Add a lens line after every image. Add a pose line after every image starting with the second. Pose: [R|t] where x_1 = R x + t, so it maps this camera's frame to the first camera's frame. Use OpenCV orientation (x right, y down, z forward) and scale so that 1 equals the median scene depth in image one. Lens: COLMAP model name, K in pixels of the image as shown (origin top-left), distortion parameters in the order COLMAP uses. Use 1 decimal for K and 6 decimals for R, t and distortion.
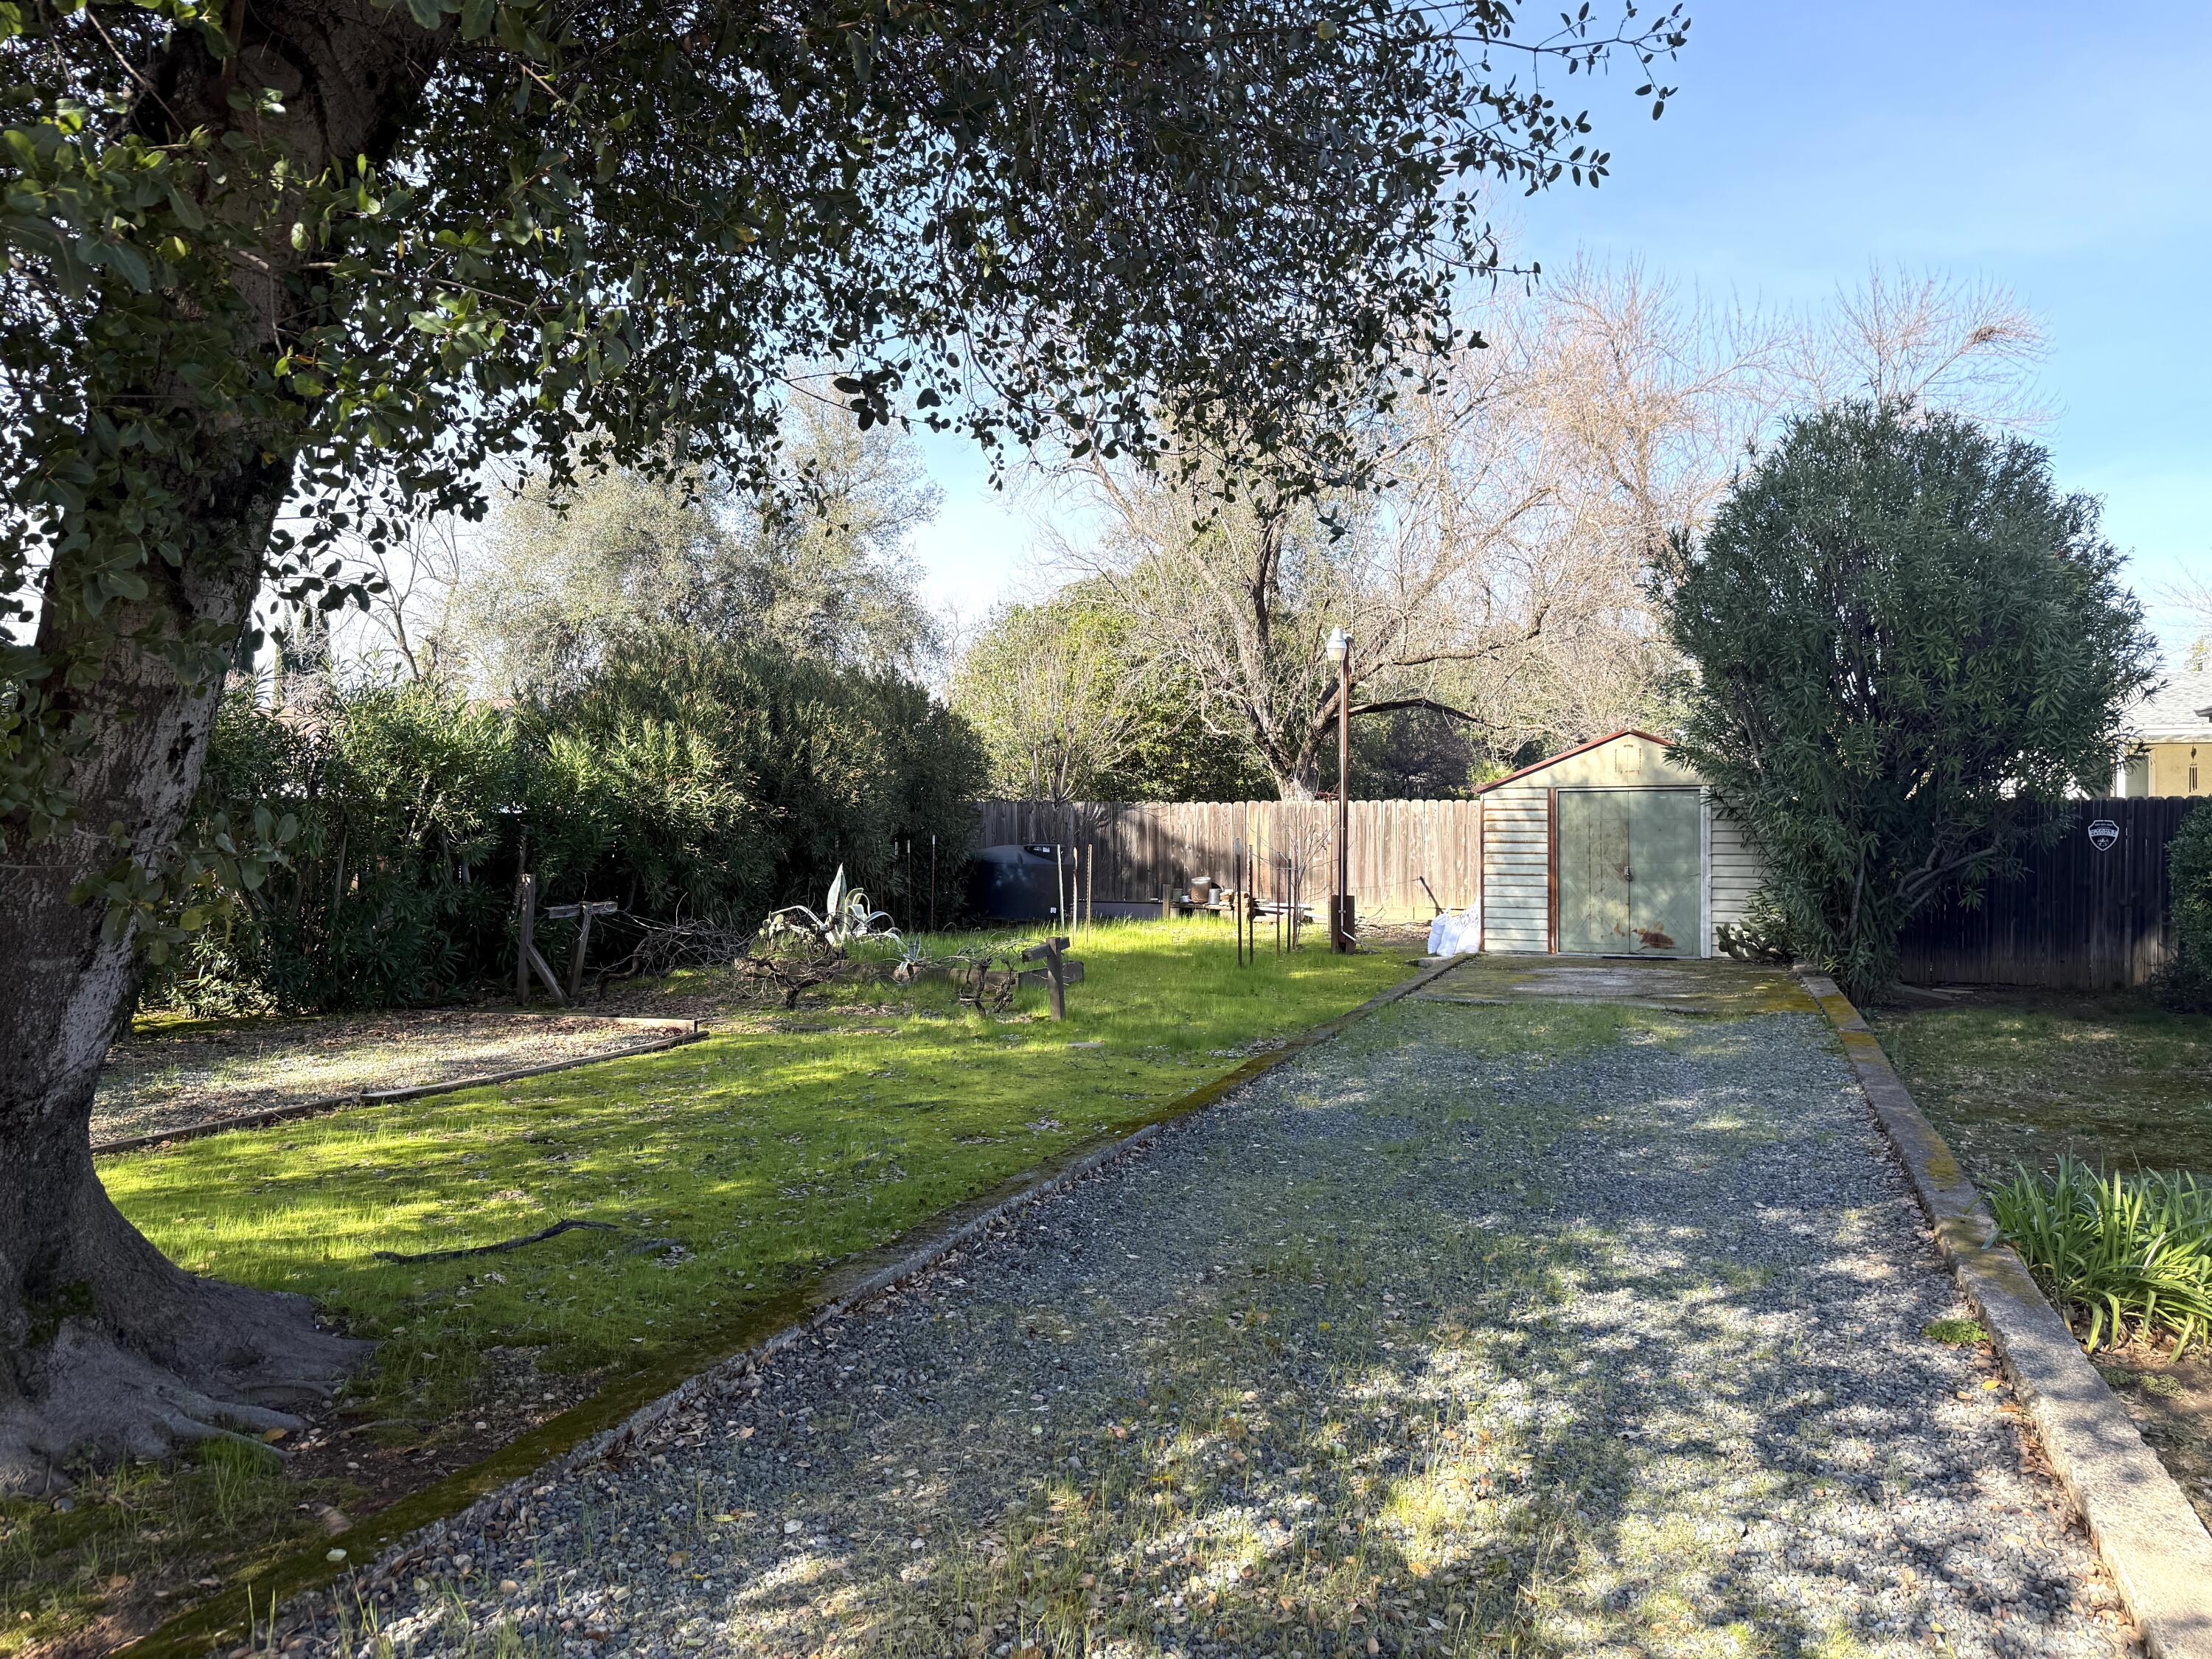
lens RADIAL K [[1532.2, 0, 1061.9], [0, 1532.2, 854.9], [0, 0, 1]] dist [0.088650, -0.120664]
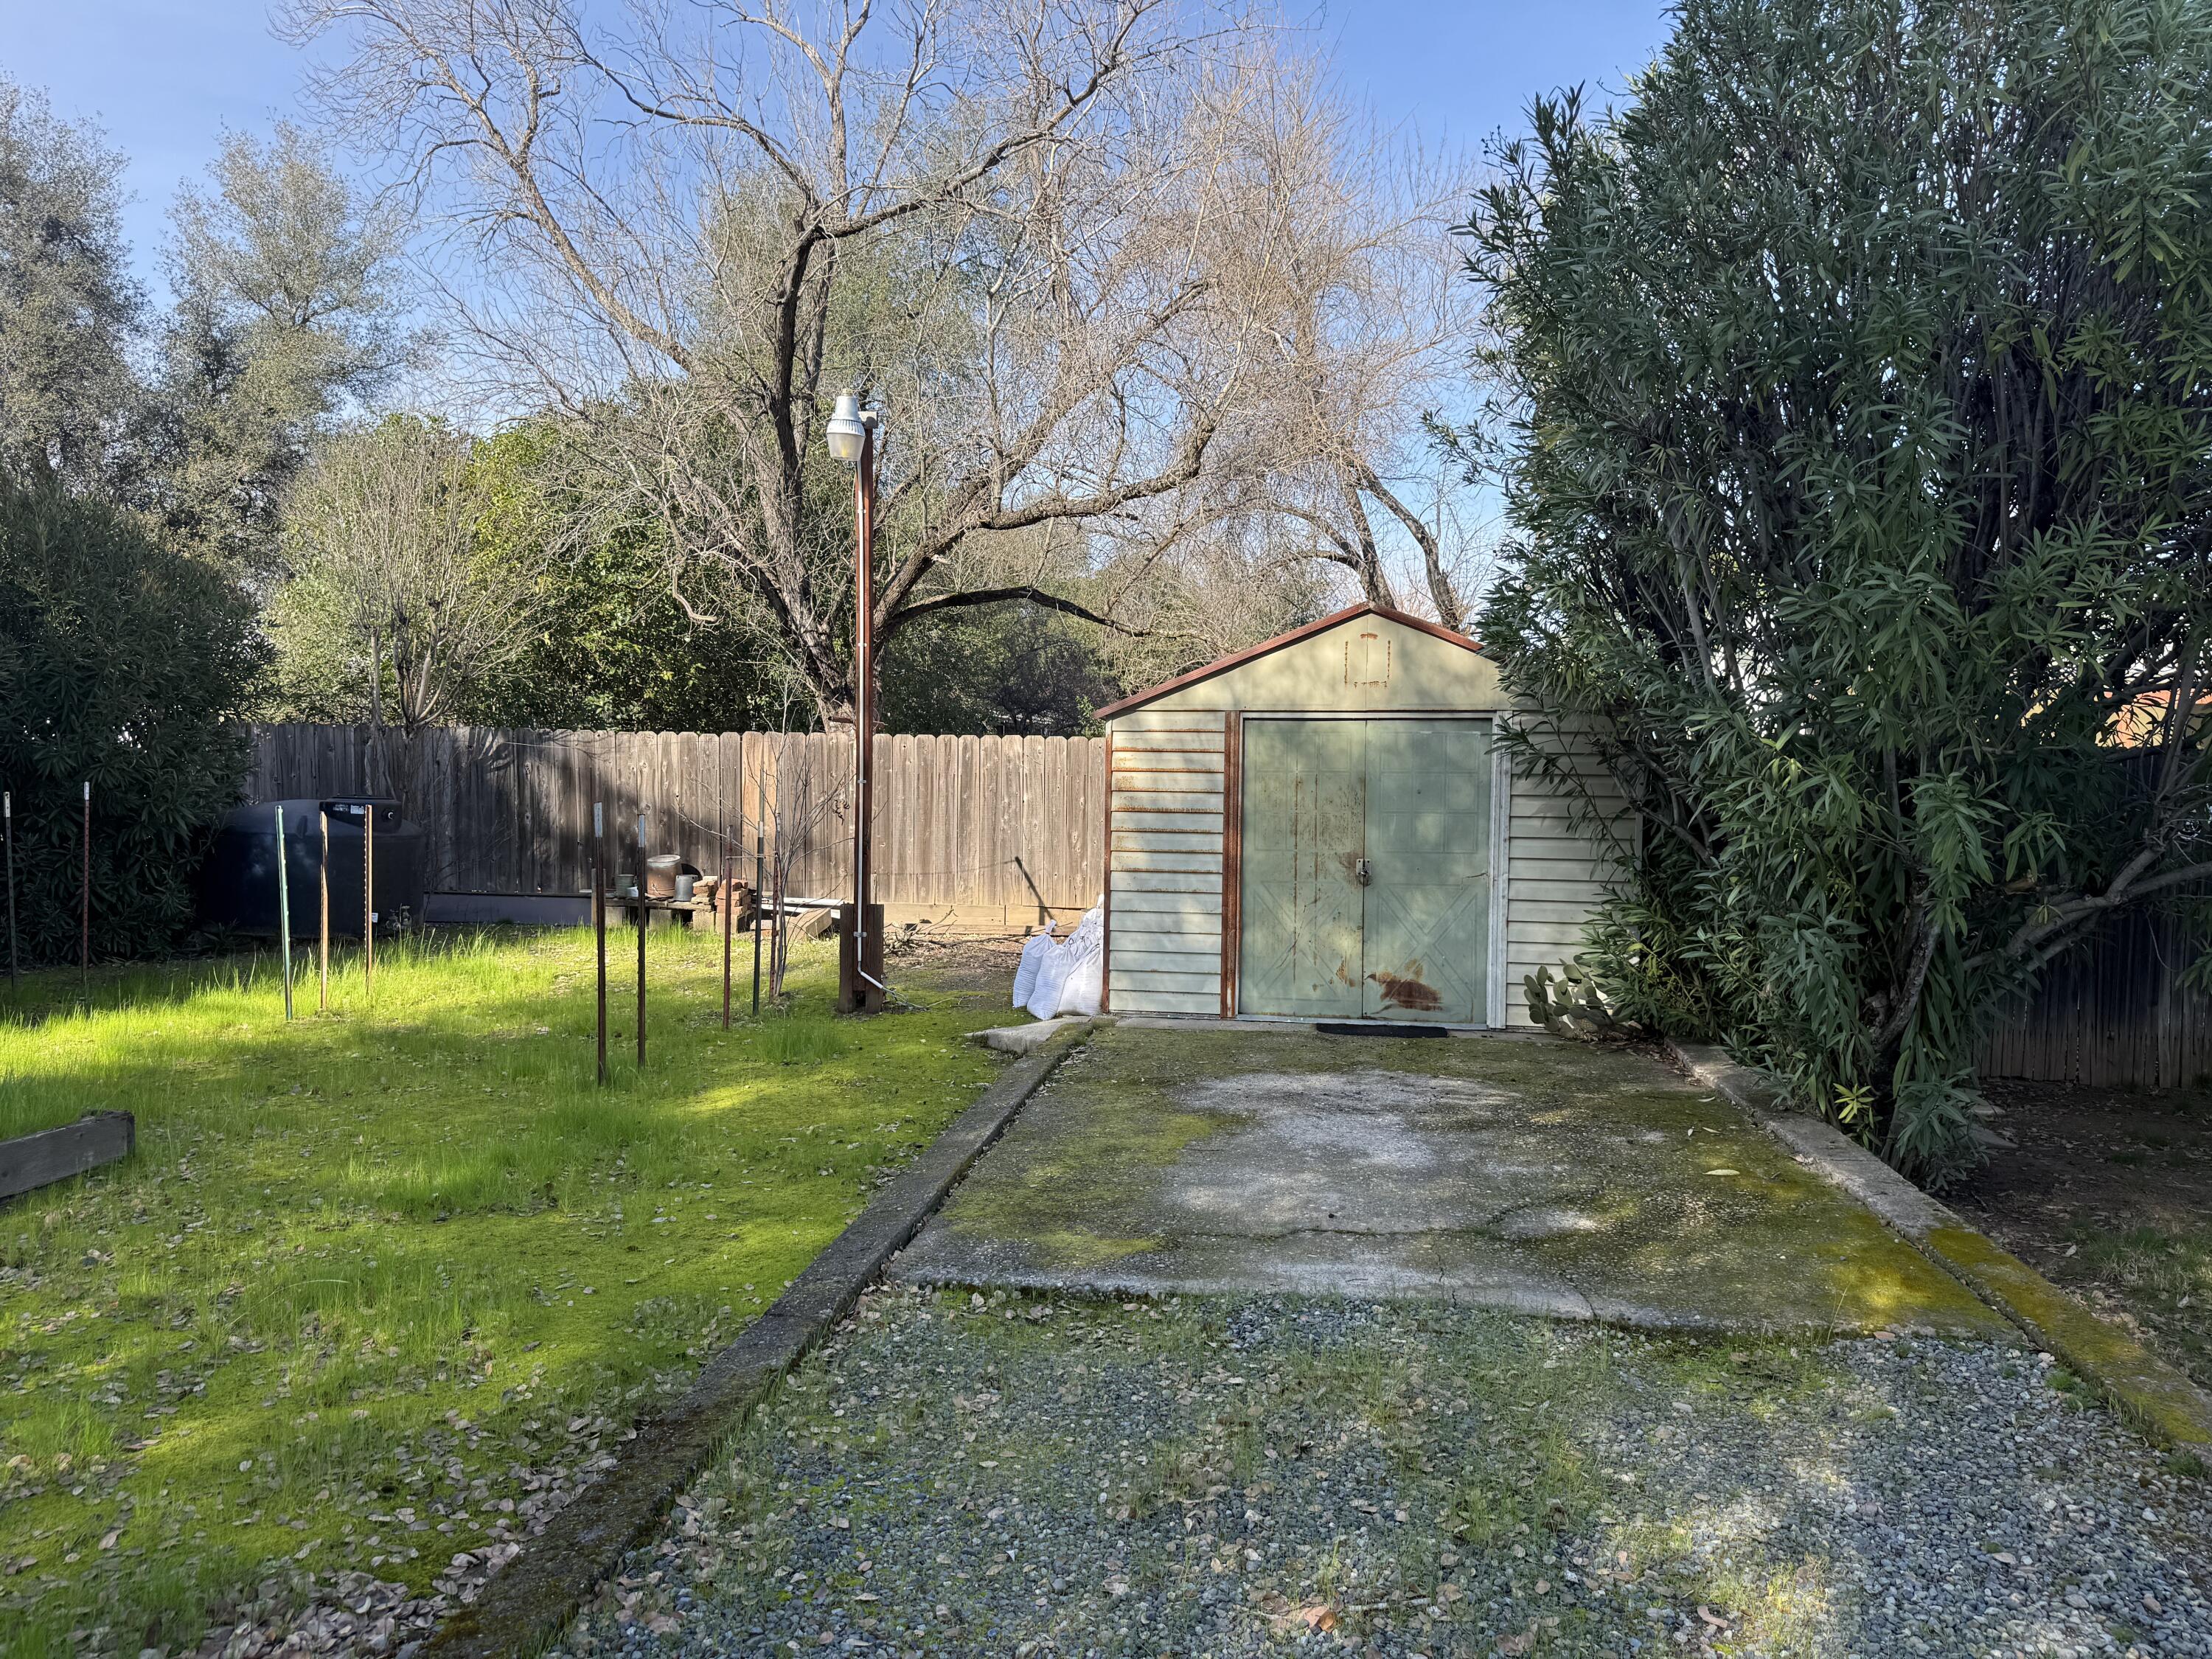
lens RADIAL K [[1532.2, 0, 1103.8], [0, 1532.2, 824.7], [0, 0, 1]] dist [0.088650, -0.120664]
pose [[0.966744, 0.006765, 0.255655, 0.135327], [-0.010702, 0.999845, 0.014009, -0.010714], [-0.255521, -0.016279, 0.966666, 0.485374]]
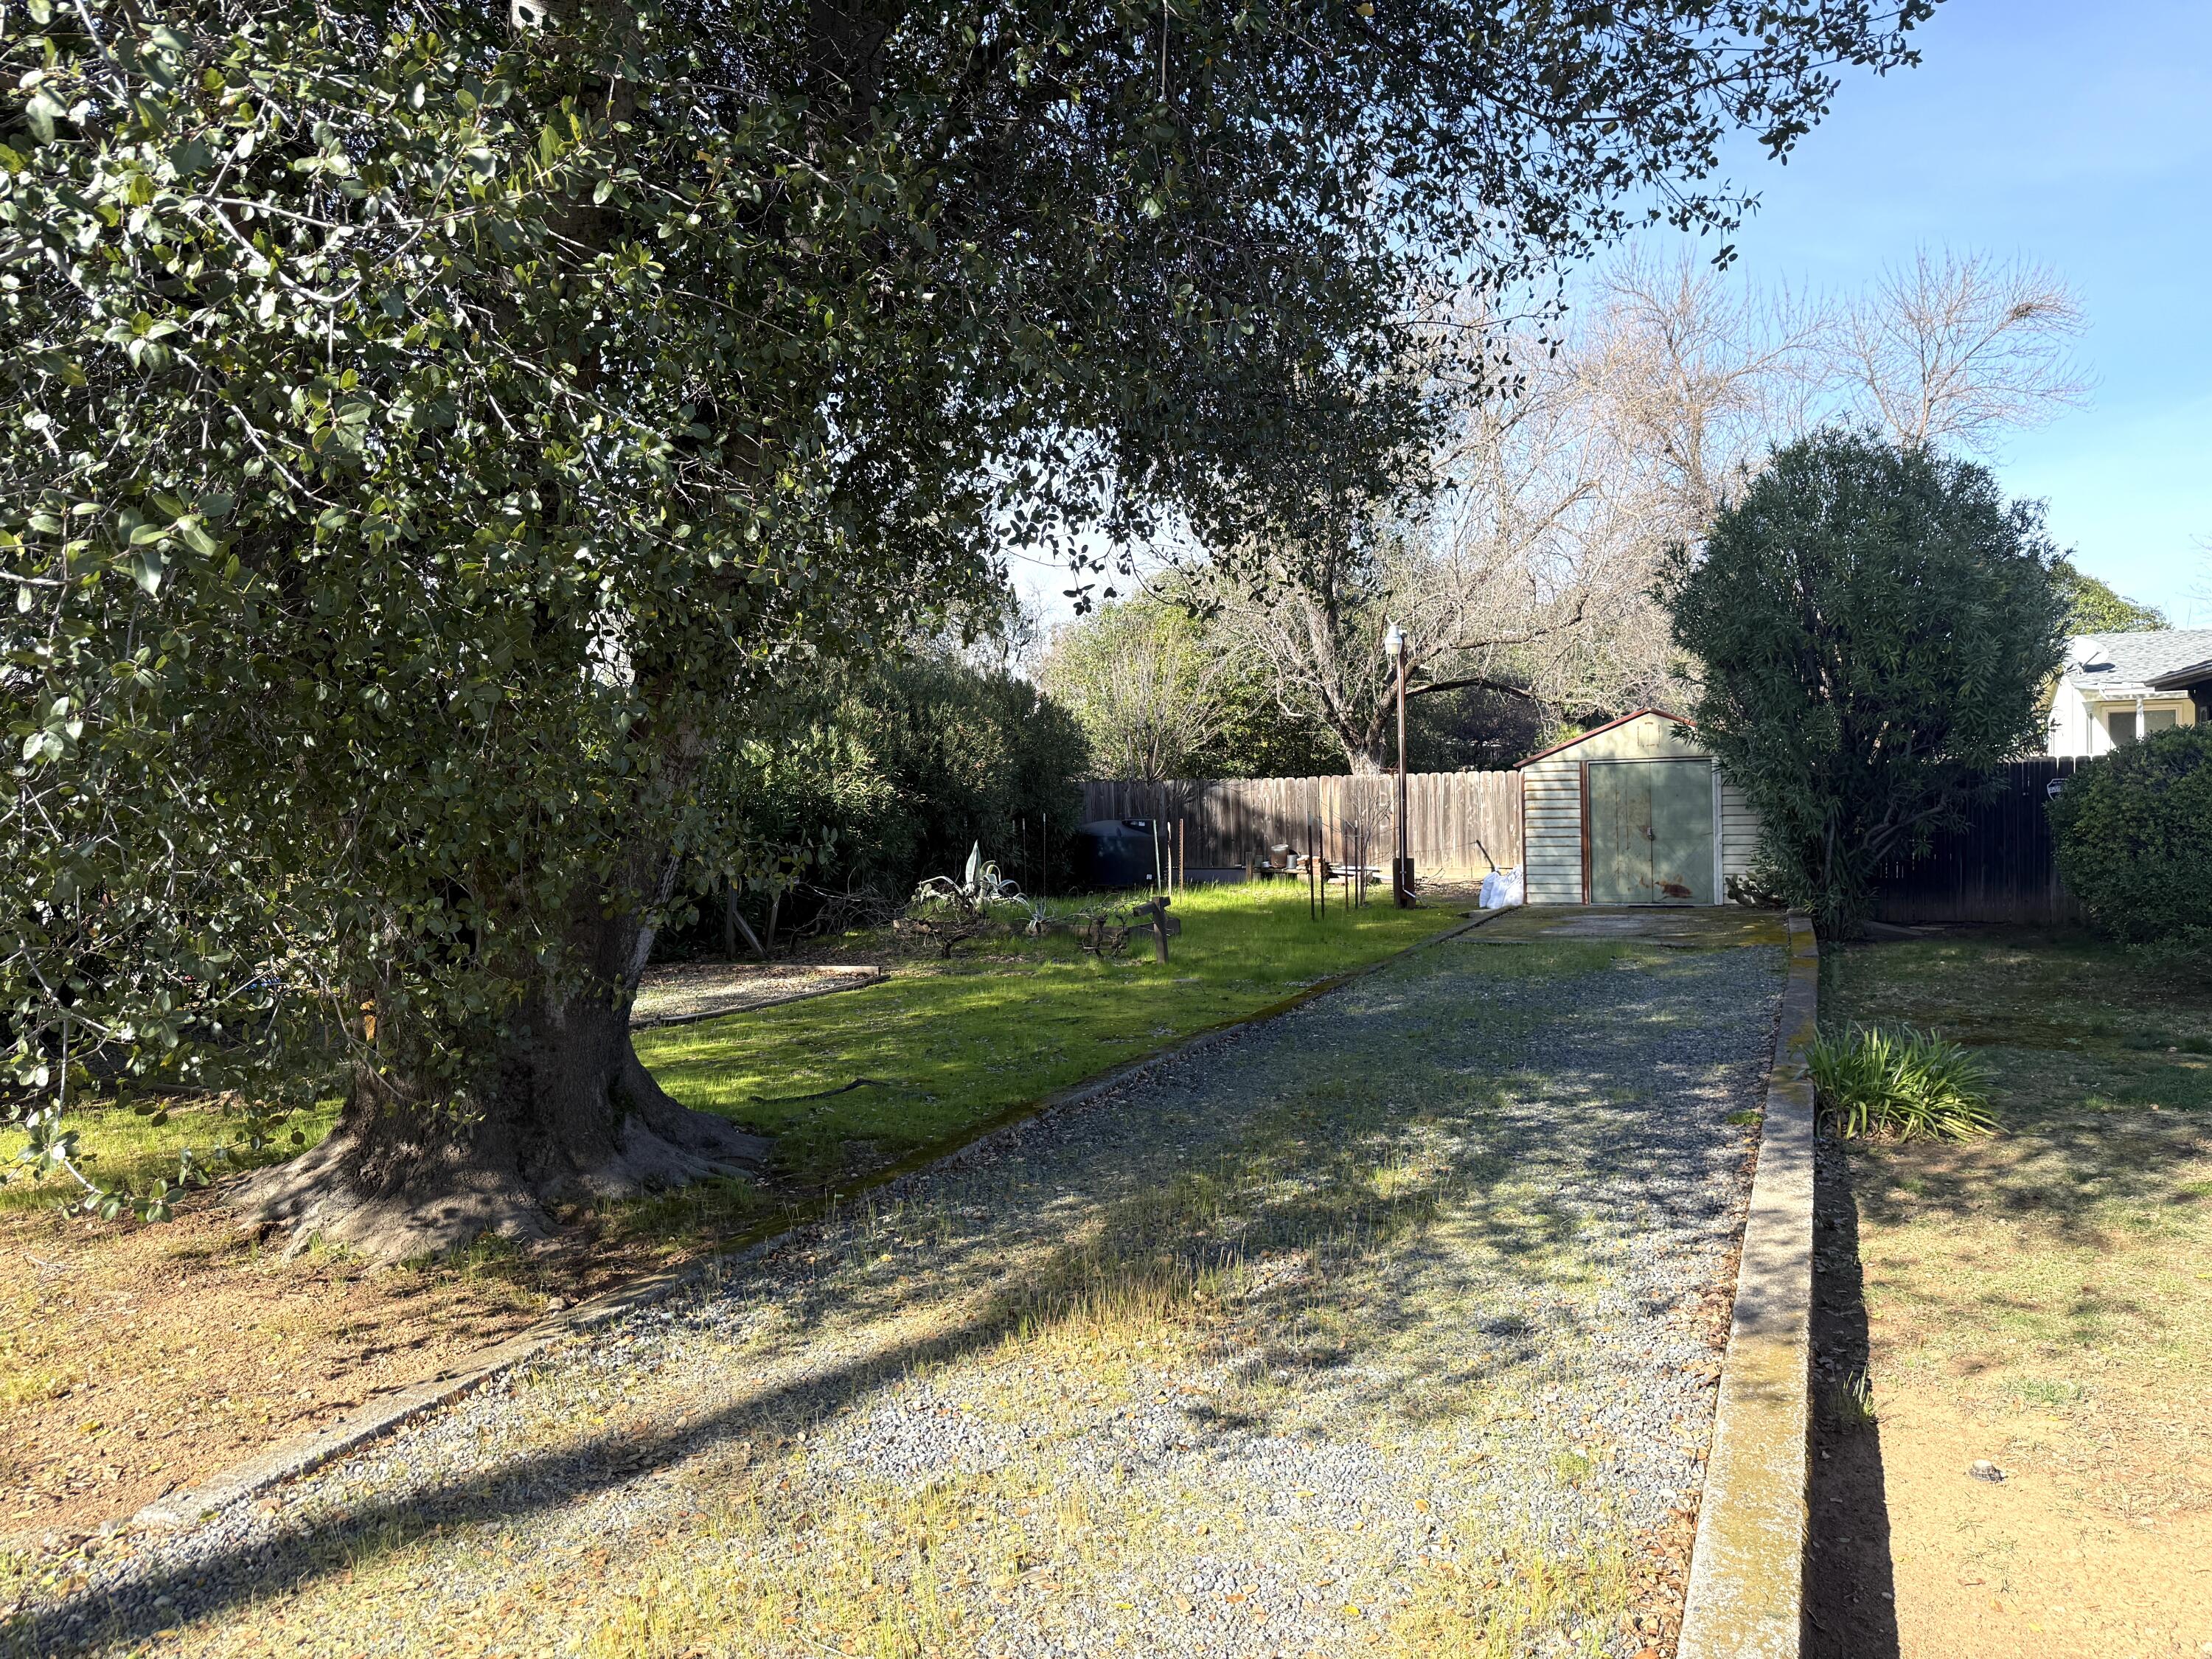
lens RADIAL K [[1532.2, 0, 1049.5], [0, 1532.2, 857.7], [0, 0, 1]] dist [0.088650, -0.120664]
pose [[0.997865, -0.021619, -0.061632, -0.011418], [0.022926, 0.999525, 0.020586, -0.003970], [0.061158, -0.021955, 0.997887, -0.177744]]
